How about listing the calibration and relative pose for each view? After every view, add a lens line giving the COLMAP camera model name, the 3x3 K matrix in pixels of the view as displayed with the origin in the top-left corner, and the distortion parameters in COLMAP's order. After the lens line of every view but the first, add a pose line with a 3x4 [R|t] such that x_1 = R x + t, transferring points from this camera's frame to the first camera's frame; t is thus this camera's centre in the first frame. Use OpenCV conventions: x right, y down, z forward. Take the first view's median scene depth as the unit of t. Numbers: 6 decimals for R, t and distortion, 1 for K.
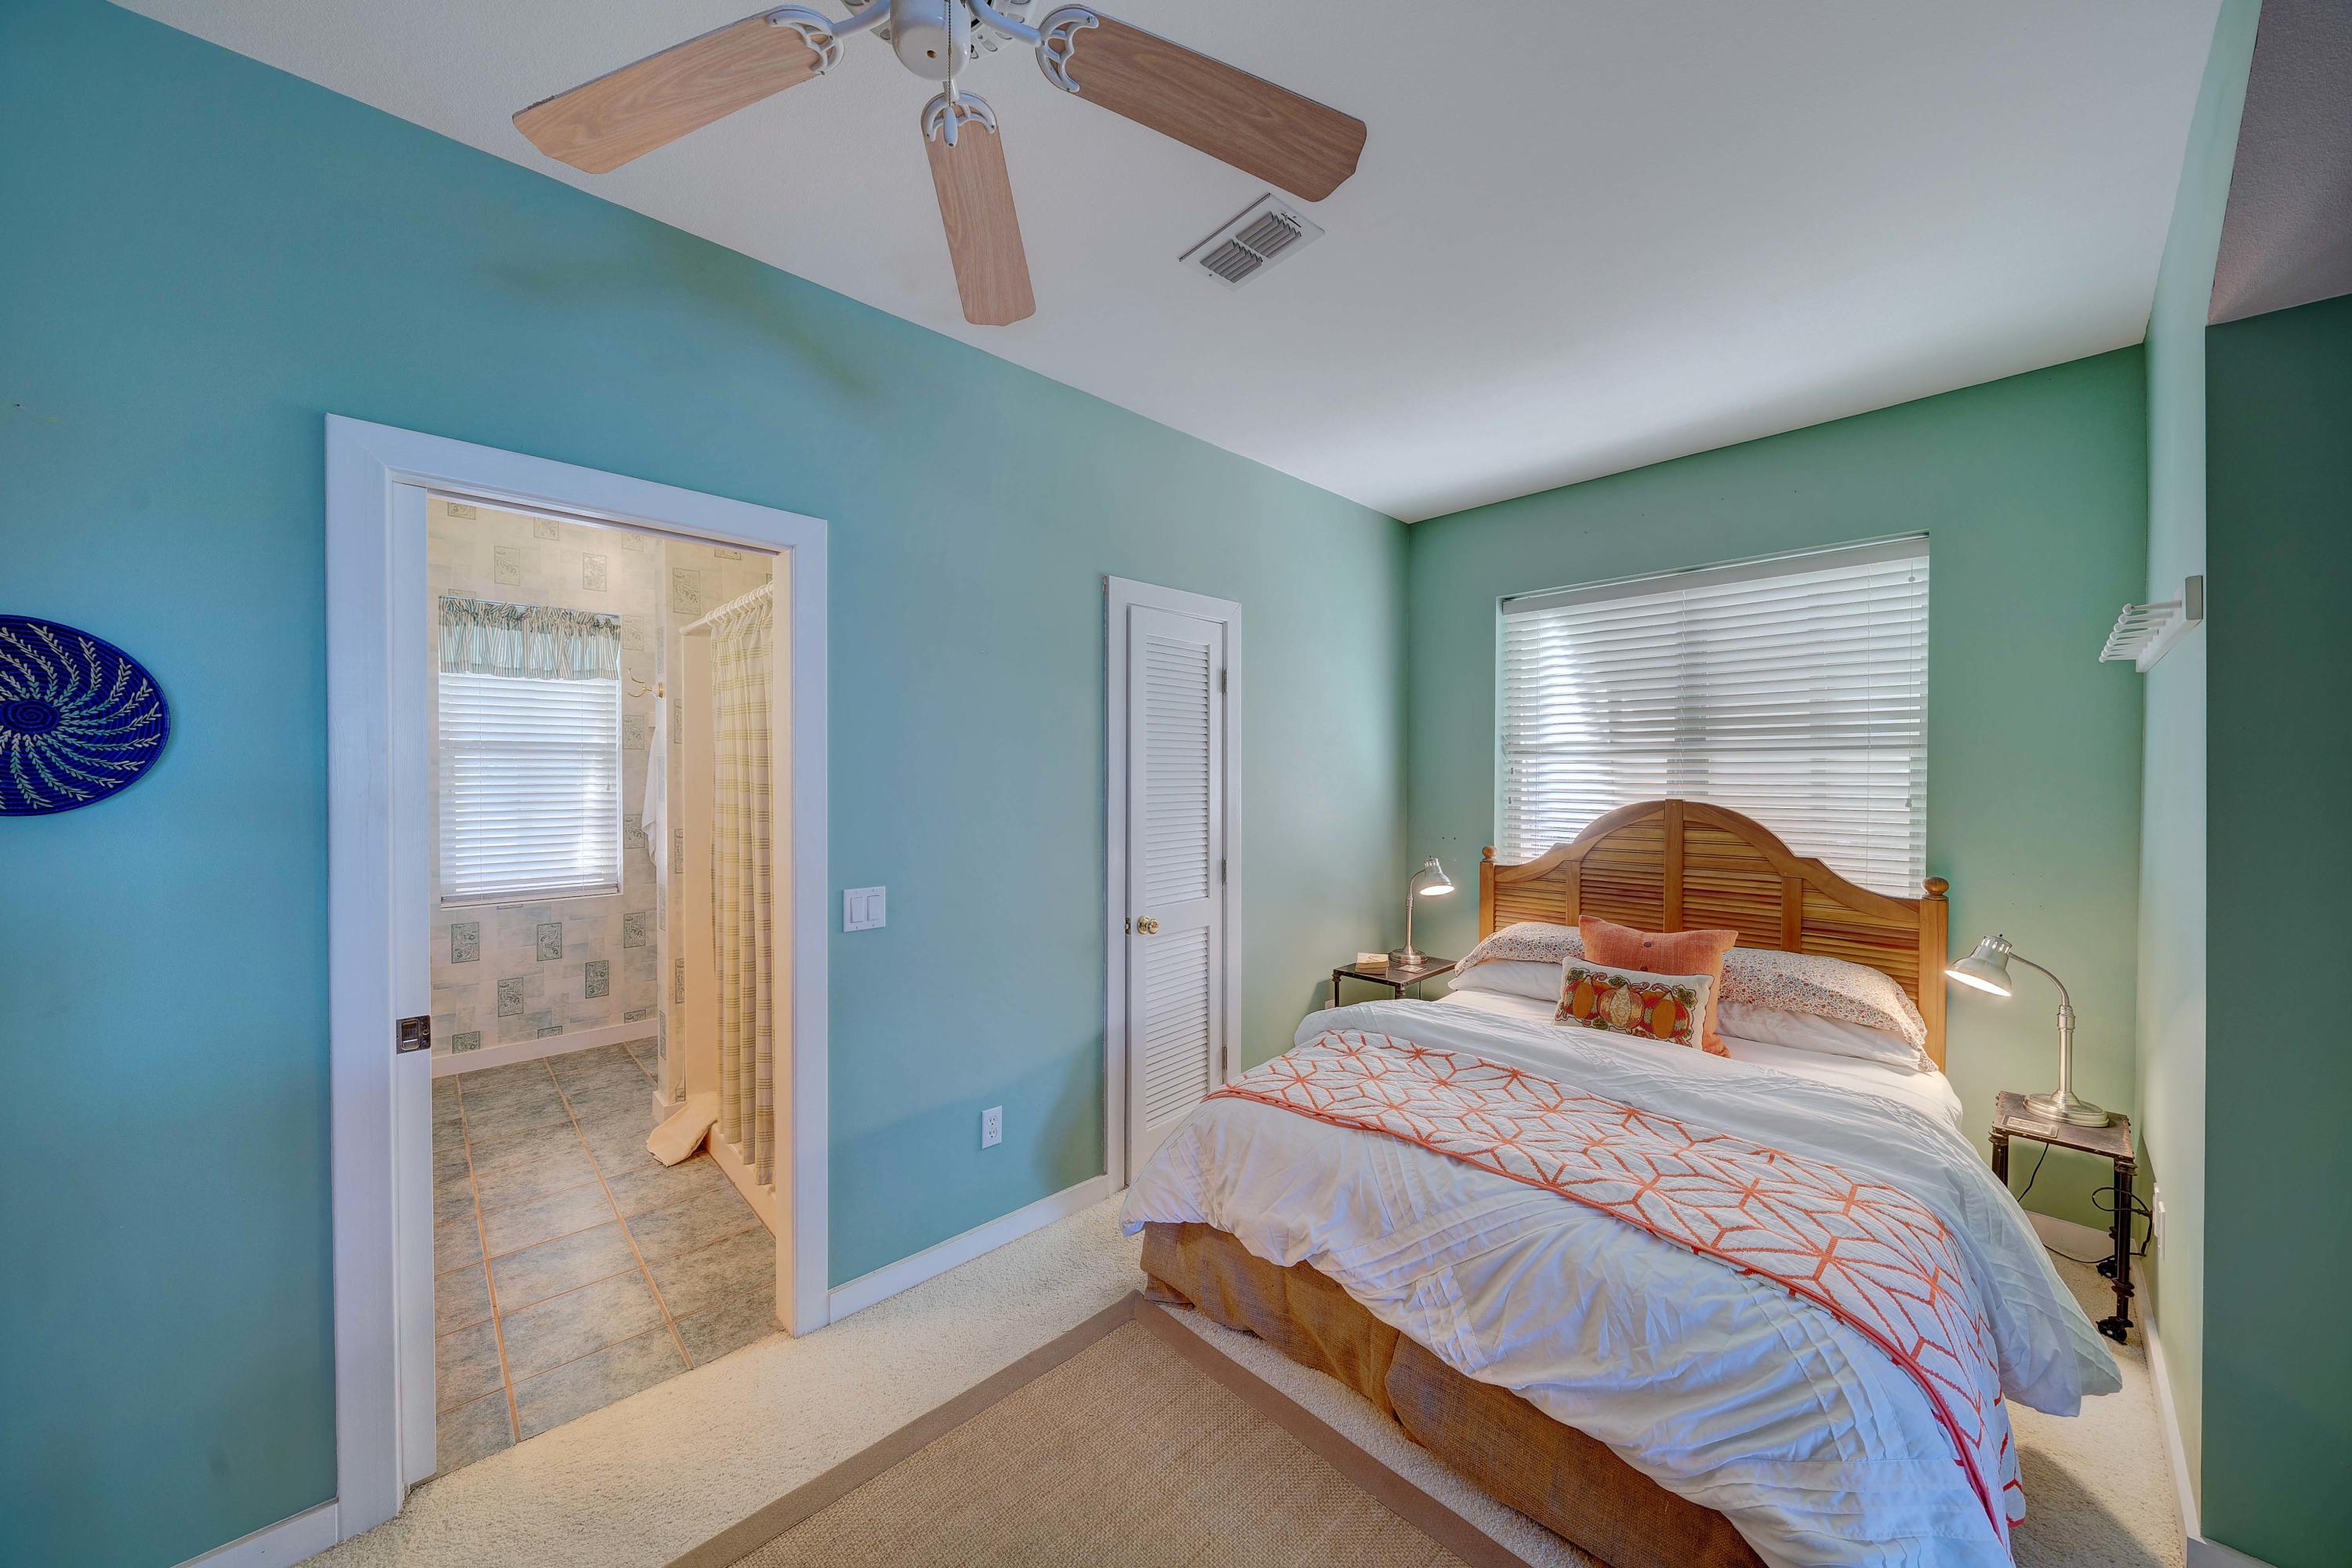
lens RADIAL K [[811.4, 0, 1160.0], [0, 811.4, 775.1], [0, 0, 1]] dist [-0.000141, -0.000109]
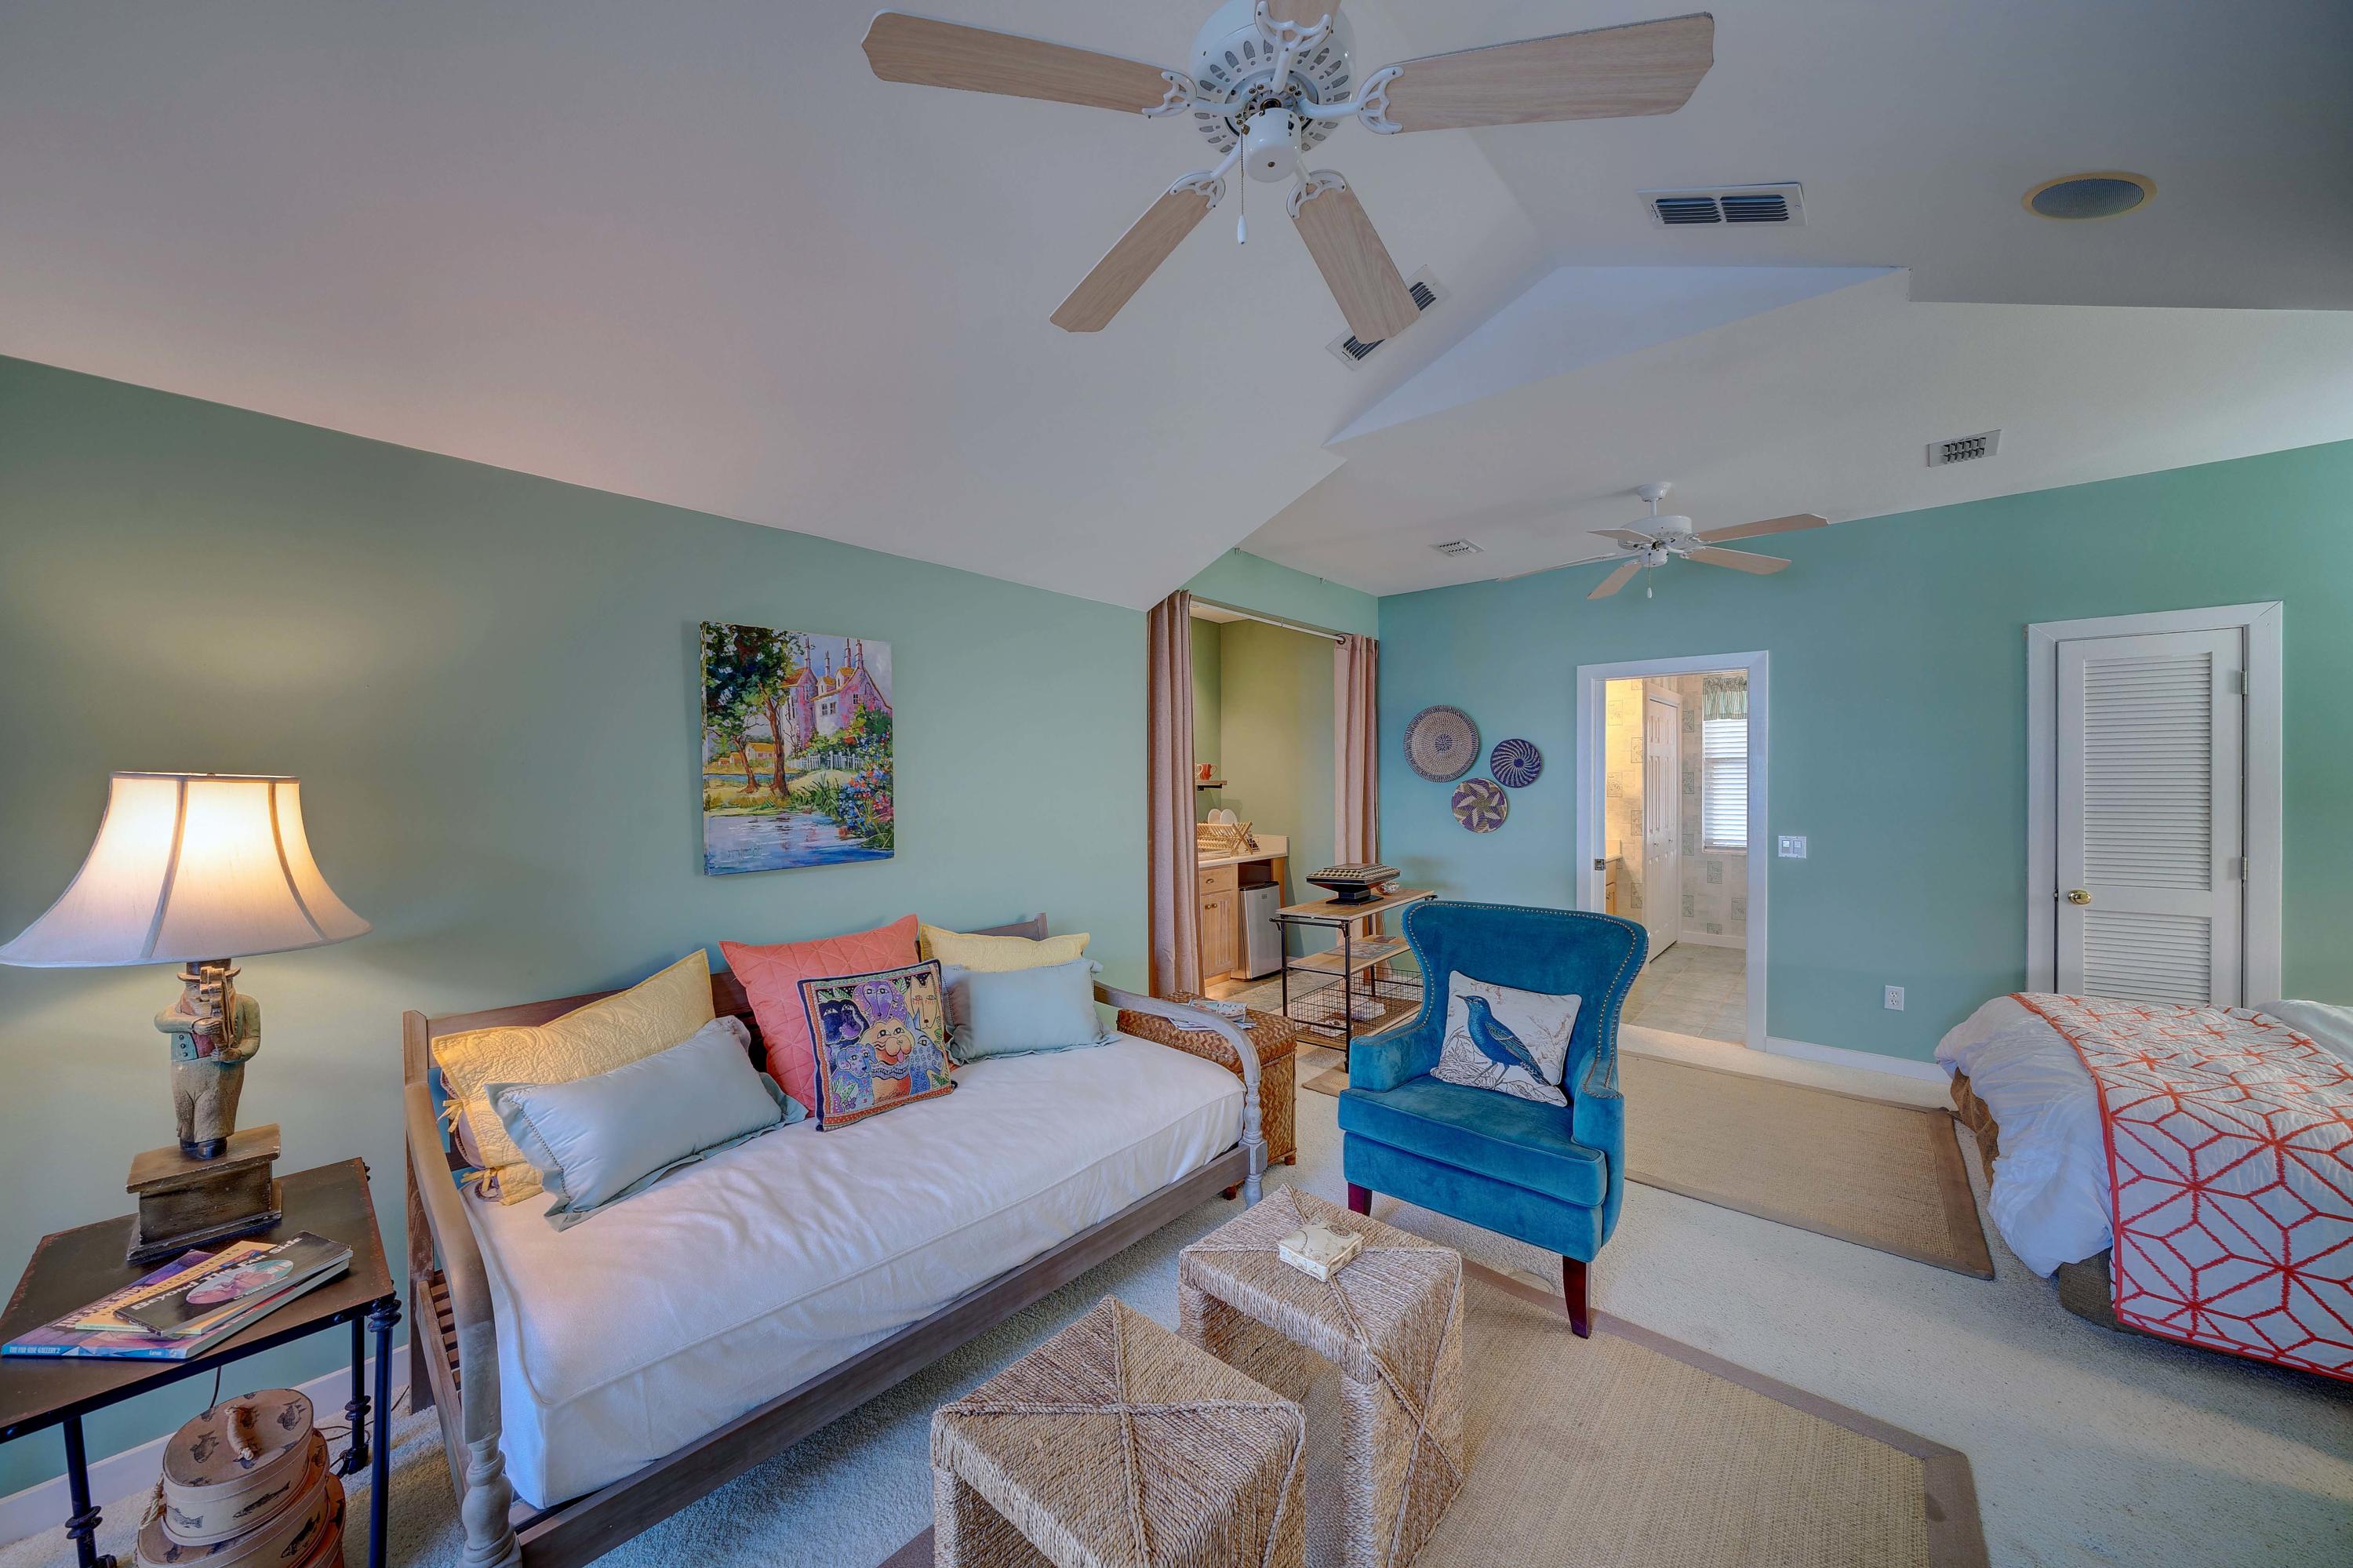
lens RADIAL K [[811.8, 0, 1159.6], [0, 811.8, 783.2], [0, 0, 1]] dist [-0.000141, -0.000109]
pose [[0.097879, 0.001170, -0.995198, 1.081522], [0.002714, 0.999995, 0.001442, 0.005576], [0.995195, -0.002842, 0.097875, -0.514588]]
